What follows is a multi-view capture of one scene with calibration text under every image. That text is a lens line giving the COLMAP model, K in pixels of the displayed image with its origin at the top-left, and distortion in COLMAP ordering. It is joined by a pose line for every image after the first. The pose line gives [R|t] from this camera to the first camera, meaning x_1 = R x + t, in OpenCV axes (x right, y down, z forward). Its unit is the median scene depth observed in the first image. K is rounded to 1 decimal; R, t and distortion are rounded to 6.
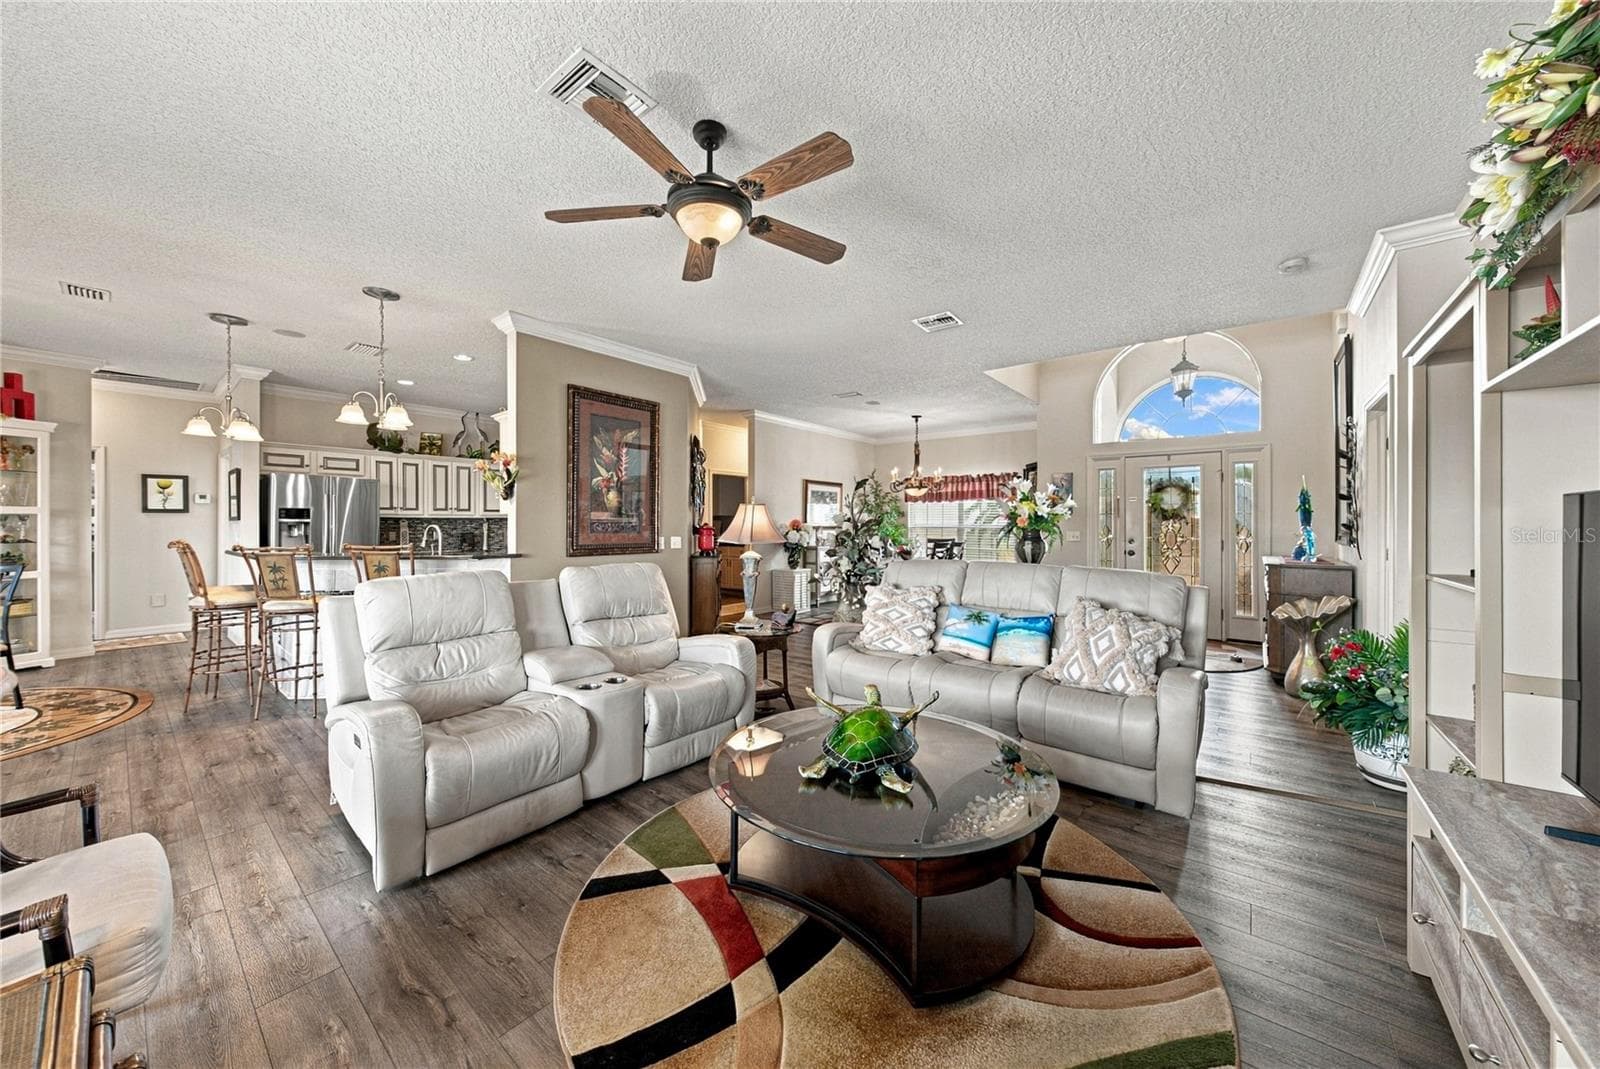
lens RADIAL K [[560.2, 0, 806.6], [0, 560.2, 524.1], [0, 0, 1]] dist [-0.001353, -0.000731]
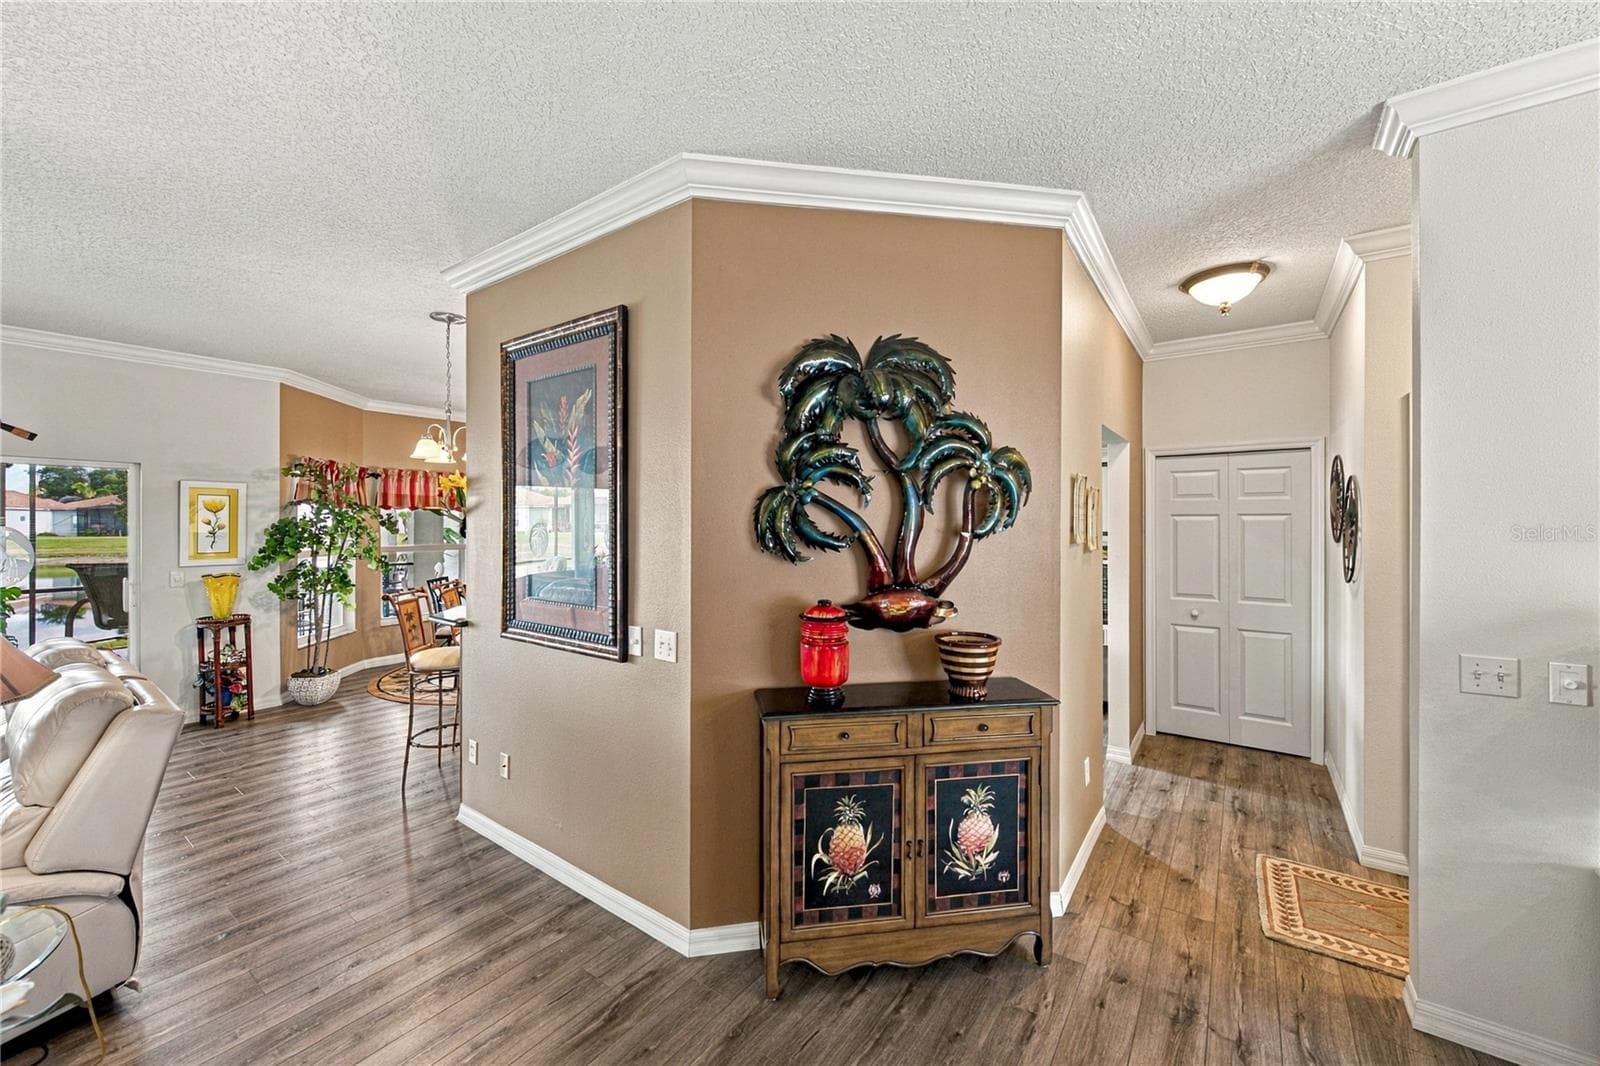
lens RADIAL K [[615.1, 0, 799.7], [0, 615.1, 522.1], [0, 0, 1]] dist [-0.003928, -0.000434]
pose [[0.045387, -0.001283, -0.998969, 0.202961], [0.000708, 0.999999, -0.001252, -0.053526], [0.998969, -0.000651, 0.045388, 1.114272]]
